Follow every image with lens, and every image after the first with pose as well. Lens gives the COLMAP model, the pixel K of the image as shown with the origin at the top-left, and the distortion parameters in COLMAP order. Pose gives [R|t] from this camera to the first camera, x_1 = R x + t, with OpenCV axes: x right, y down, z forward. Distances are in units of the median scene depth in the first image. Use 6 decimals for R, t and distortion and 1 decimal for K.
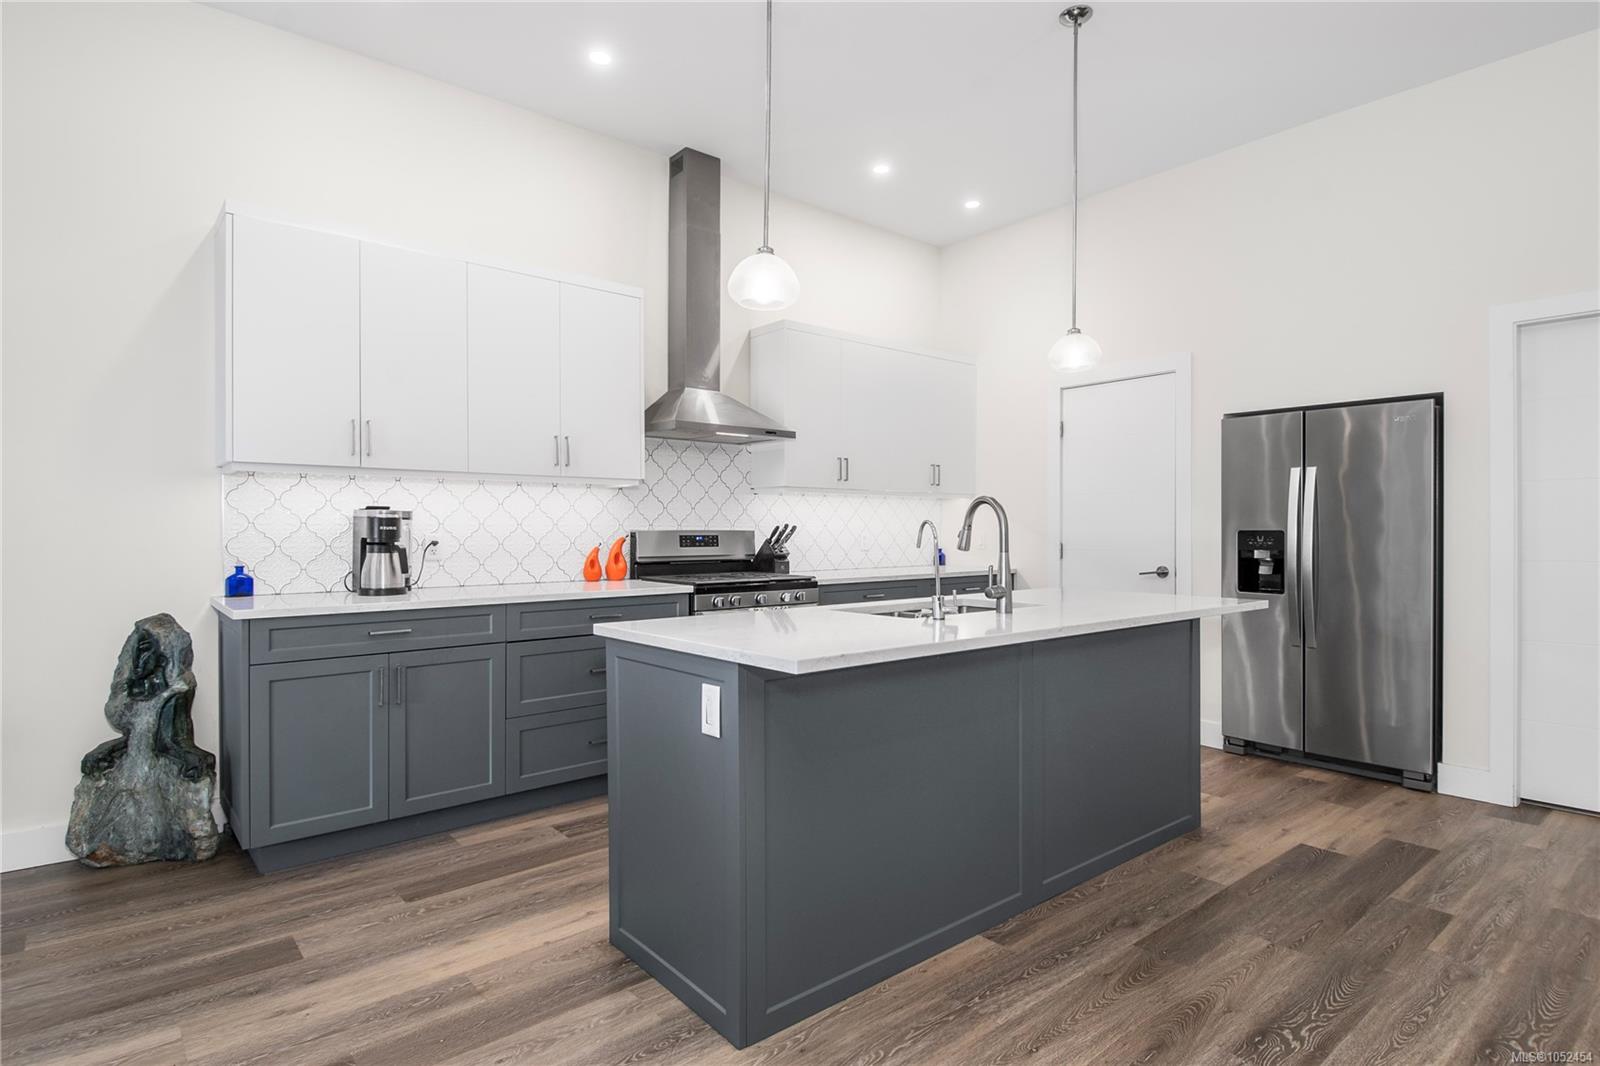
lens RADIAL K [[827.5, 0, 788.1], [0, 827.5, 524.6], [0, 0, 1]] dist [0.026395, -0.000180]
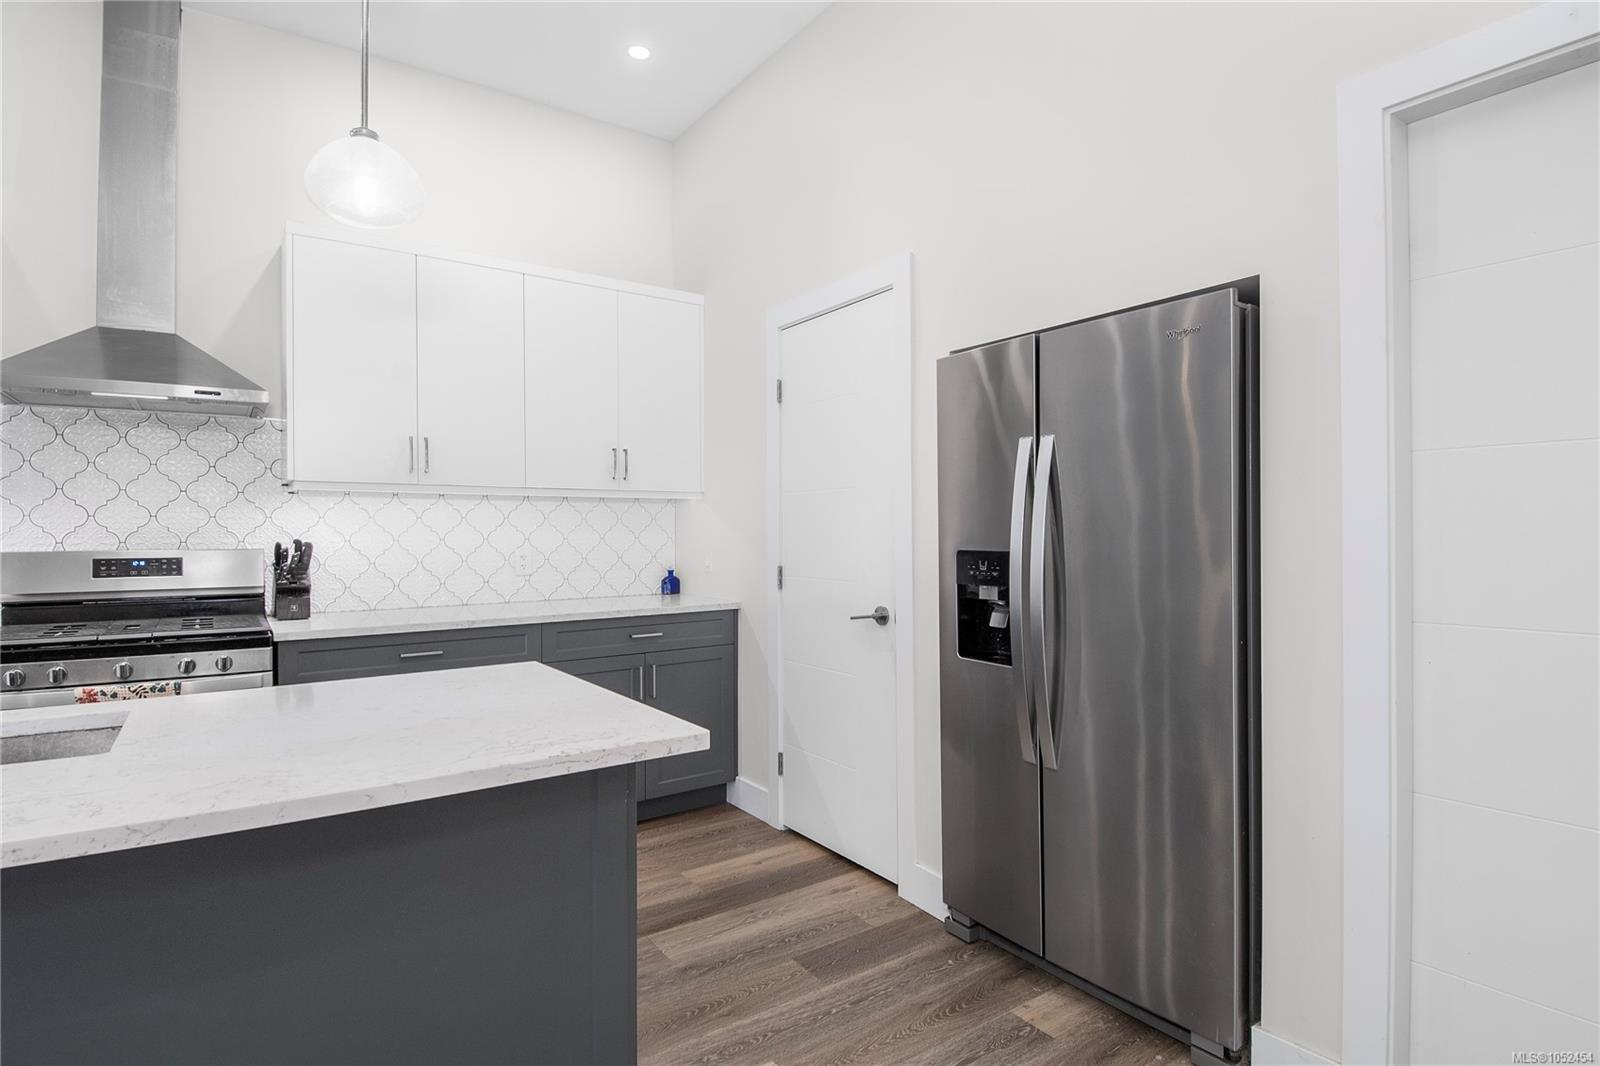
lens RADIAL K [[827.5, 0, 788.1], [0, 827.5, 524.6], [0, 0, 1]] dist [0.026395, -0.000180]
pose [[0.997286, -0.004225, -0.073509, 0.489539], [0.003838, 0.999978, -0.005400, -0.008418], [0.073530, 0.005103, 0.997280, 0.442559]]
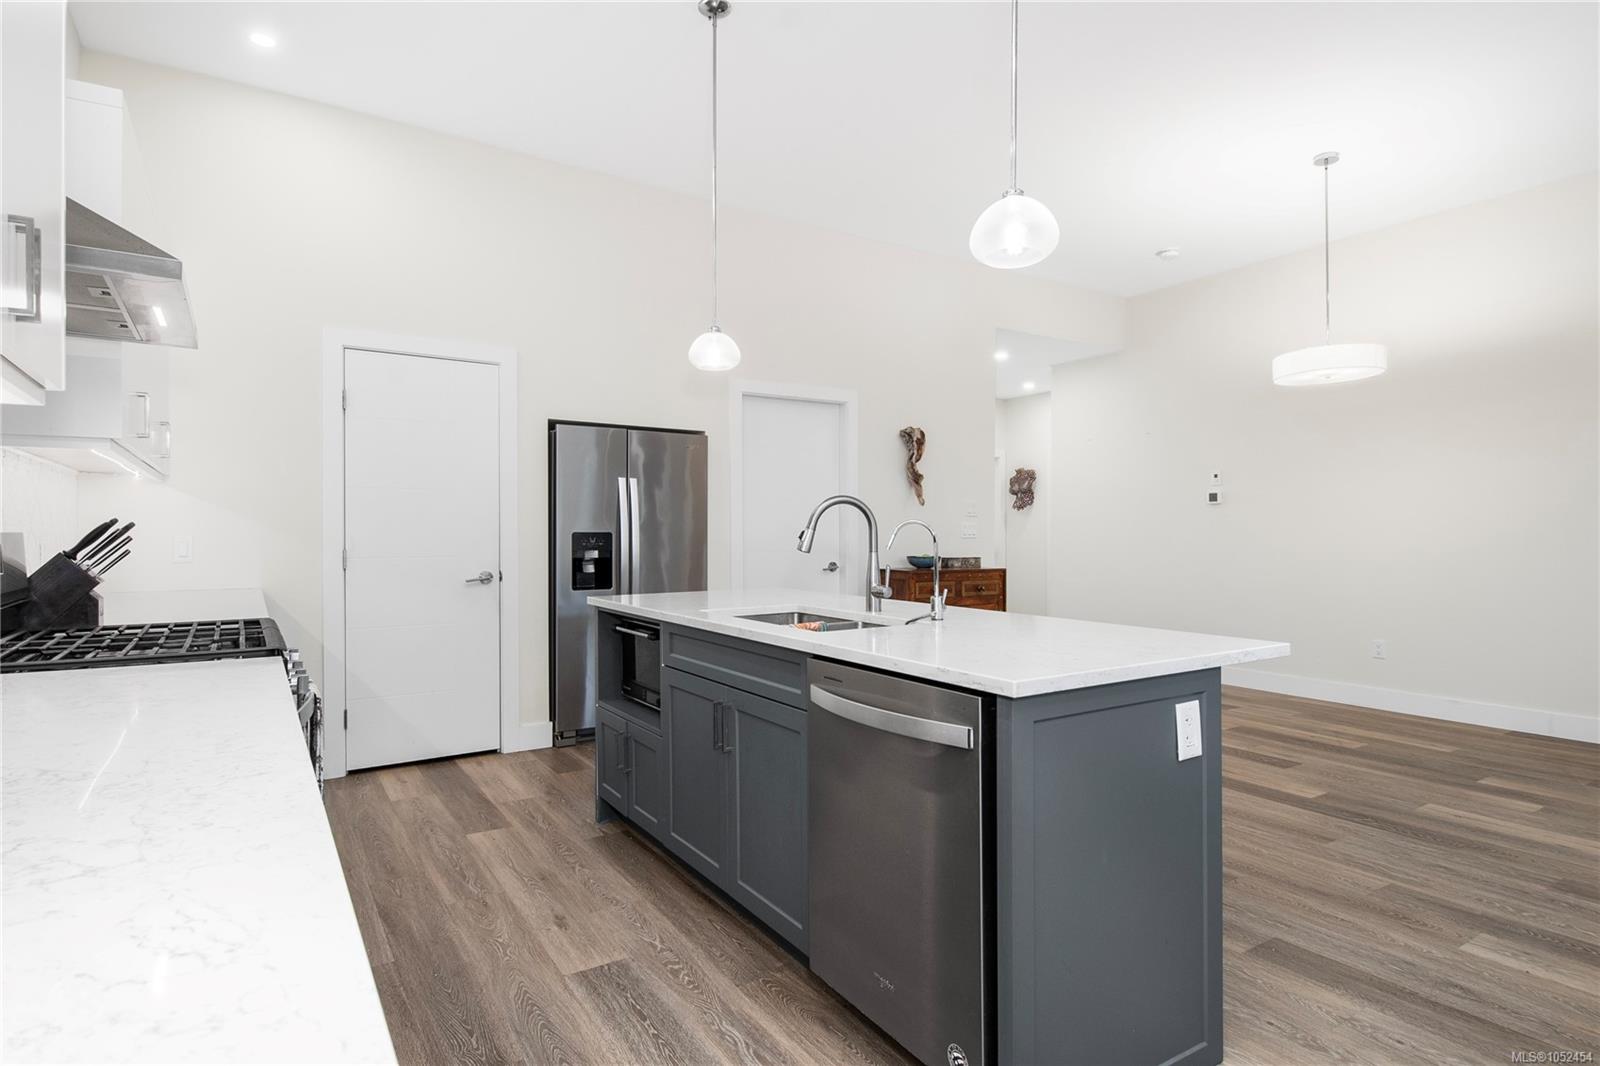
lens RADIAL K [[832.6, 0, 797.9], [0, 832.6, 532.7], [0, 0, 1]] dist [-0.000829, -0.000802]
pose [[0.102028, -0.001358, 0.994781, -0.503644], [-0.002936, 0.999994, 0.001666, 0.005474], [-0.994777, -0.003091, 0.102023, 0.650697]]
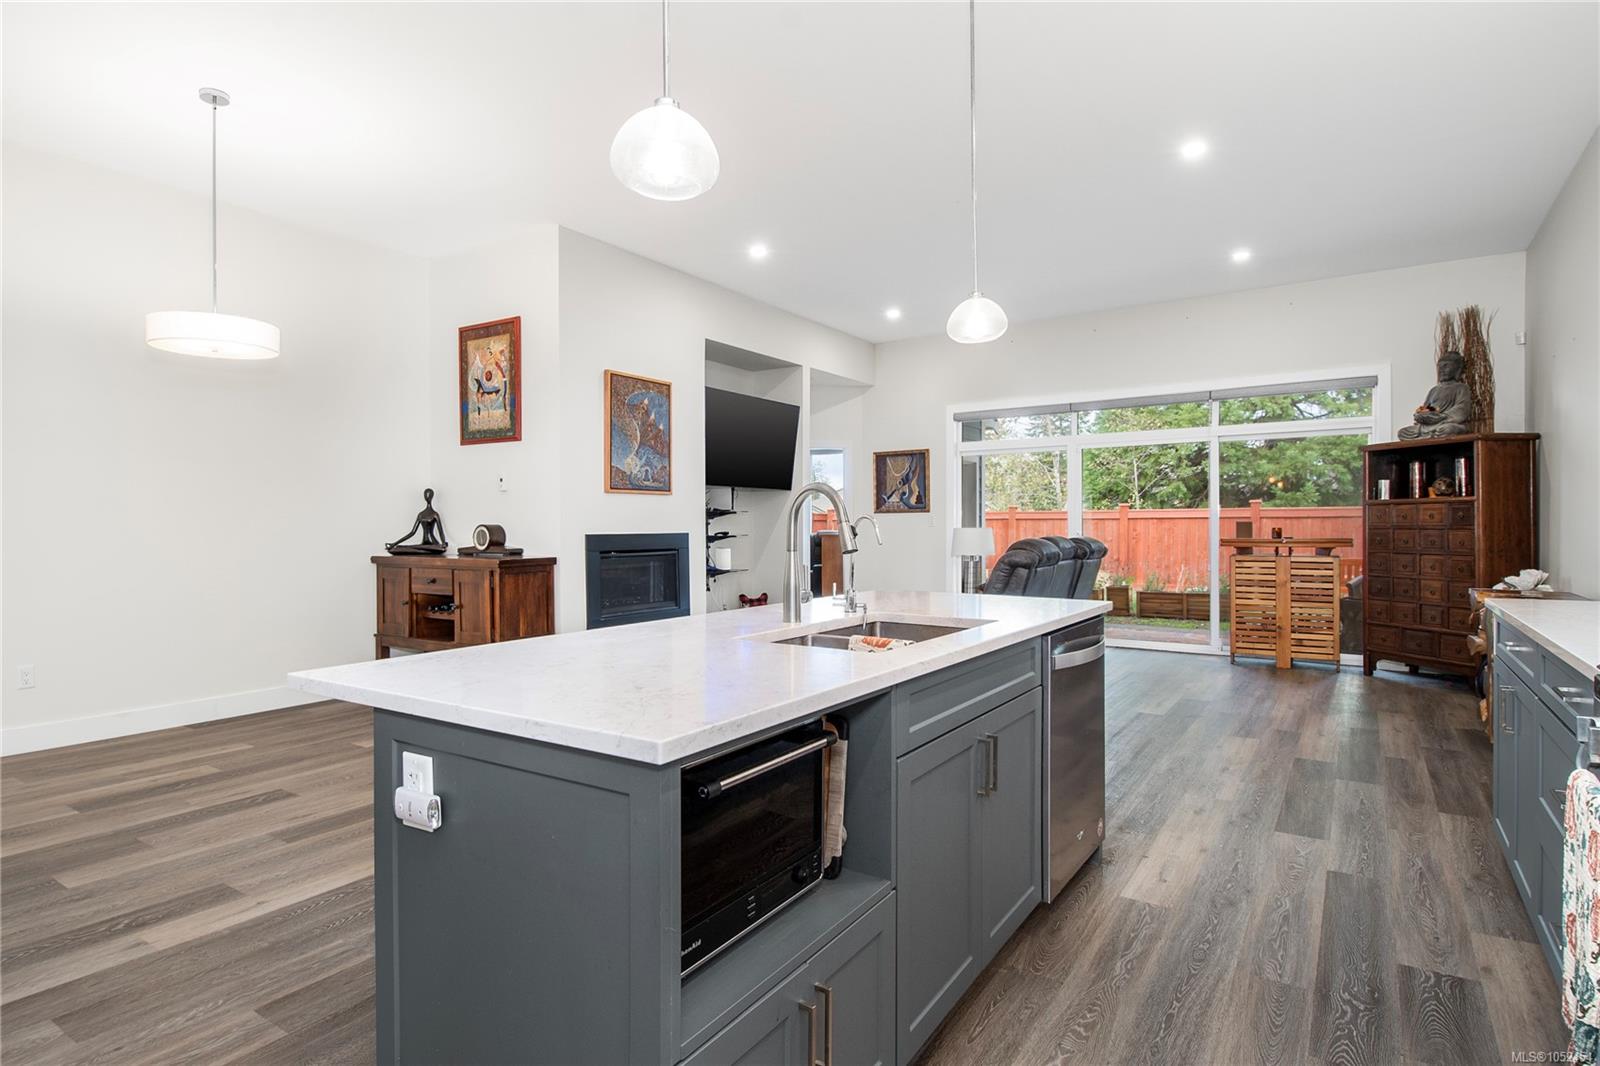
lens RADIAL K [[832.6, 0, 797.9], [0, 832.6, 532.7], [0, 0, 1]] dist [-0.000829, -0.000802]
pose [[-0.953822, 0.007264, -0.300285, 0.334704], [0.005629, 0.999964, 0.006311, 0.006051], [0.300320, 0.004330, -0.953829, 1.192880]]
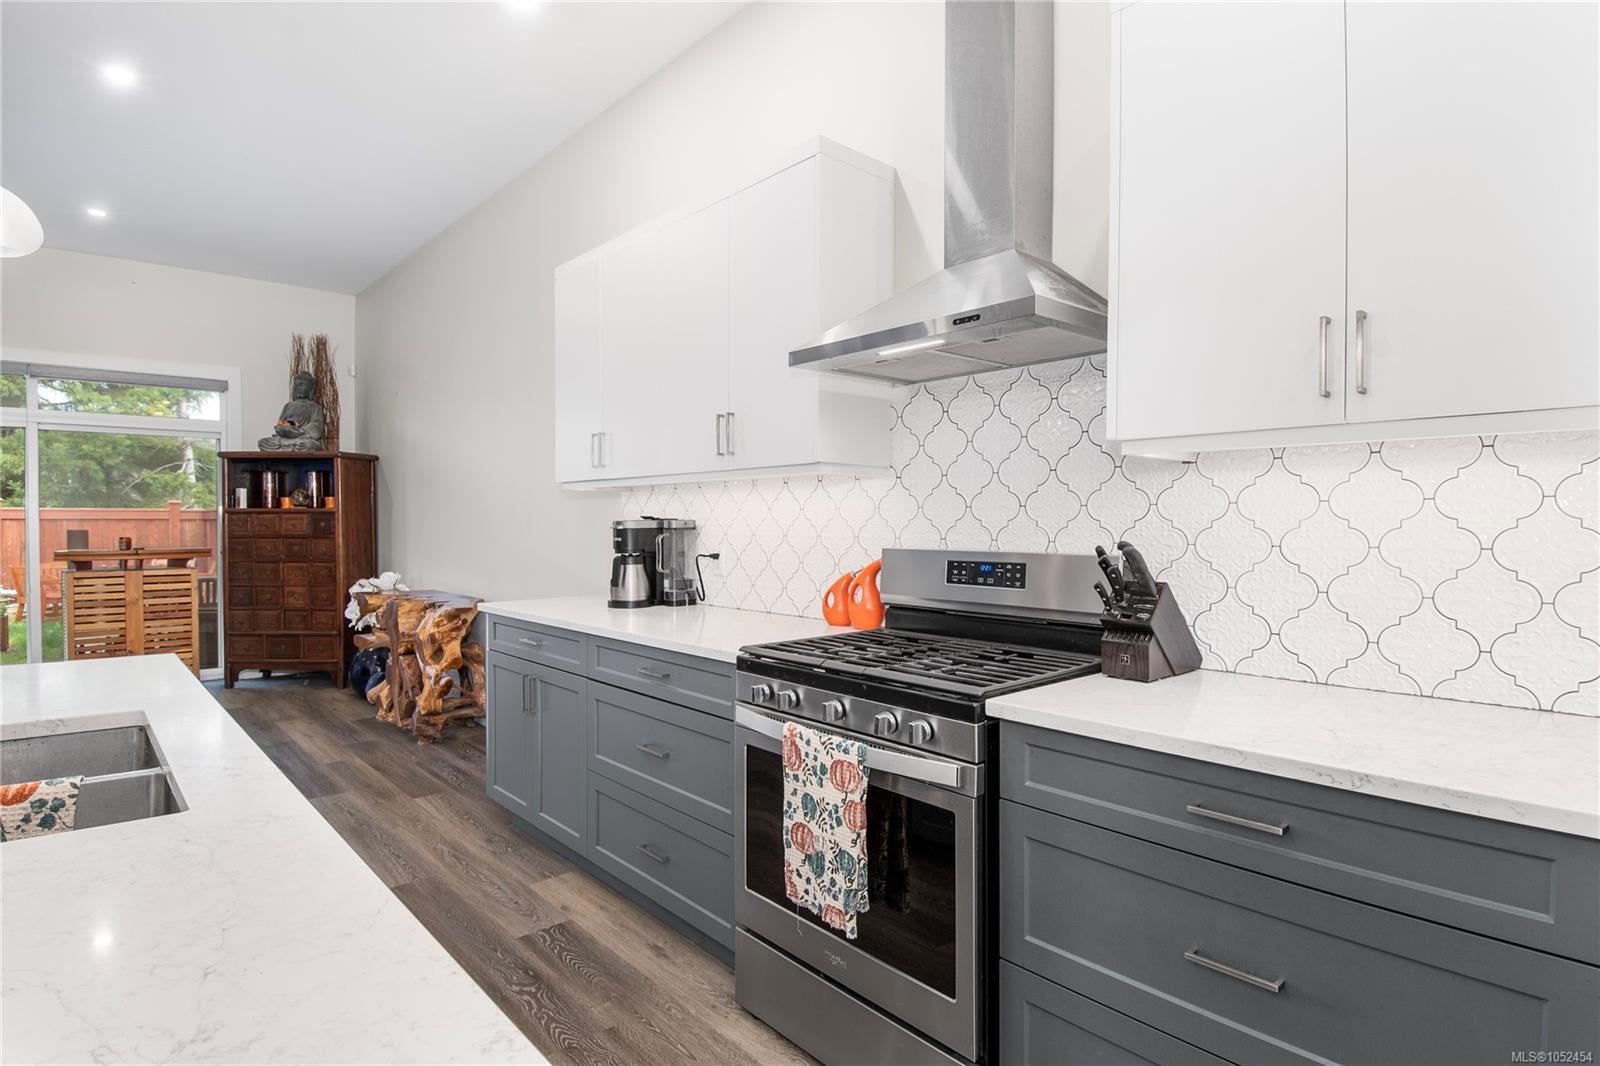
lens RADIAL K [[830.4, 0, 800.4], [0, 830.4, 525.8], [0, 0, 1]] dist [-0.004371, -0.000983]
pose [[0.047563, 0.004514, -0.998858, 0.417216], [0.004018, 0.999981, 0.004711, -0.012064], [0.998860, -0.004238, 0.047544, 0.972844]]
